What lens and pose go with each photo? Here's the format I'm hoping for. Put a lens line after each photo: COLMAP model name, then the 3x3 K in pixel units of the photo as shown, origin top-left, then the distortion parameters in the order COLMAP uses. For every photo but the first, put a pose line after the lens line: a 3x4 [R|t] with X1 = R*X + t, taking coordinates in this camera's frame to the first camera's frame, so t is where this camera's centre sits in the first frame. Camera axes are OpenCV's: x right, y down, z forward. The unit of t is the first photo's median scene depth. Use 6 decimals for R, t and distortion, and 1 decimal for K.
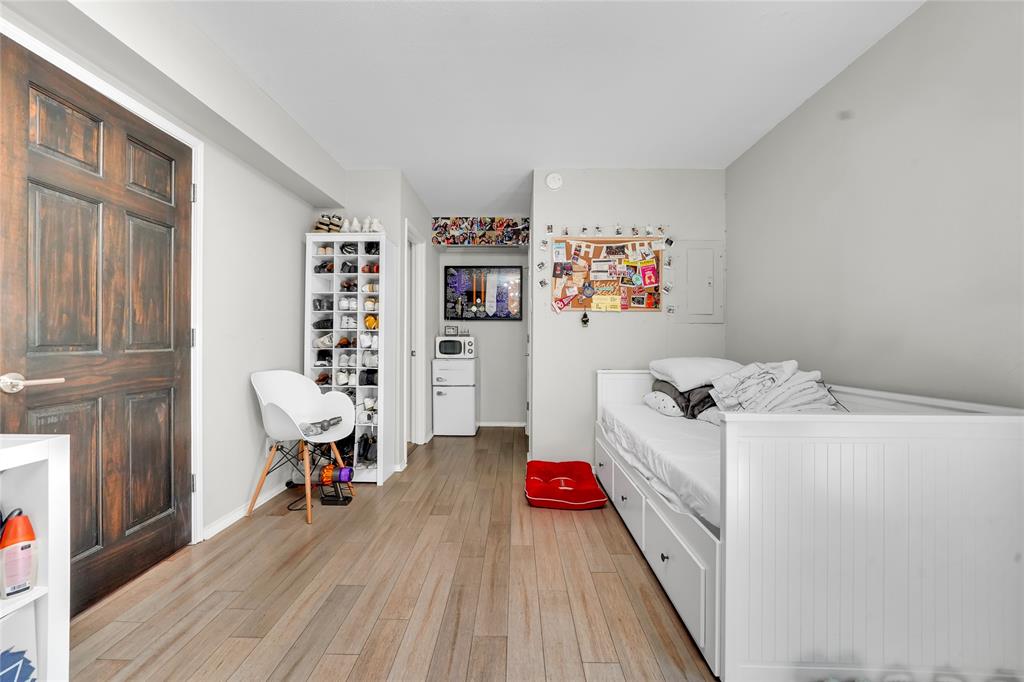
lens RADIAL K [[406.5, 0, 509.7], [0, 406.5, 342.9], [0, 0, 1]] dist [-0.020199, -0.000019]
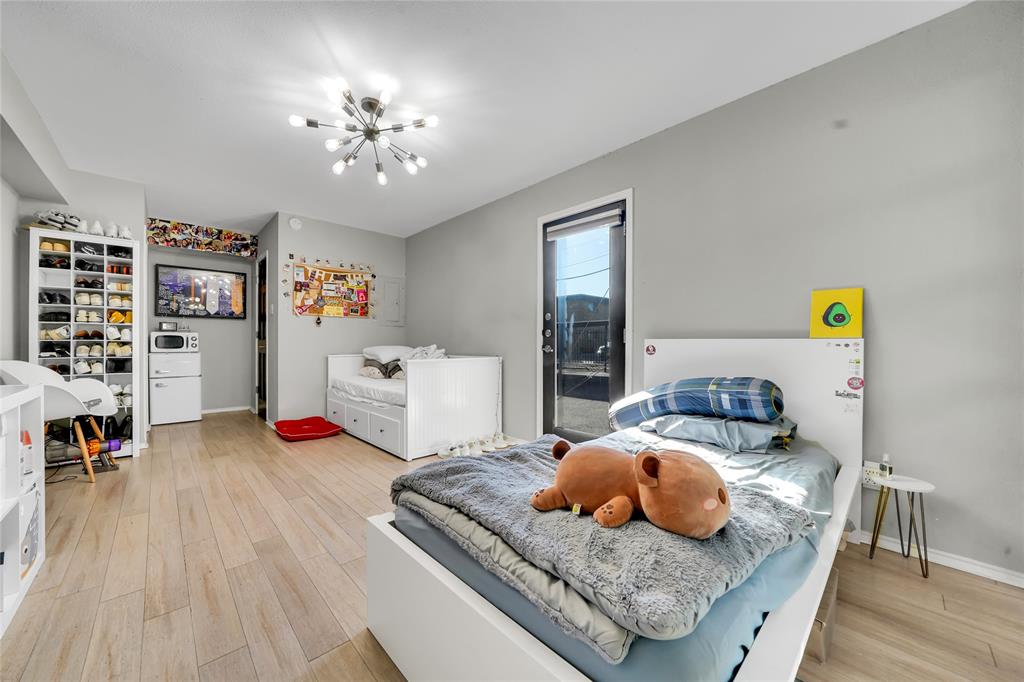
lens RADIAL K [[374.1, 0, 511.1], [0, 374.1, 342.8], [0, 0, 1]] dist [-0.009781, -0.000028]
pose [[0.717755, -0.002712, 0.696290, -0.260944], [0.003101, 0.999995, 0.000699, 0.021679], [-0.696289, 0.001658, 0.717760, -0.473862]]
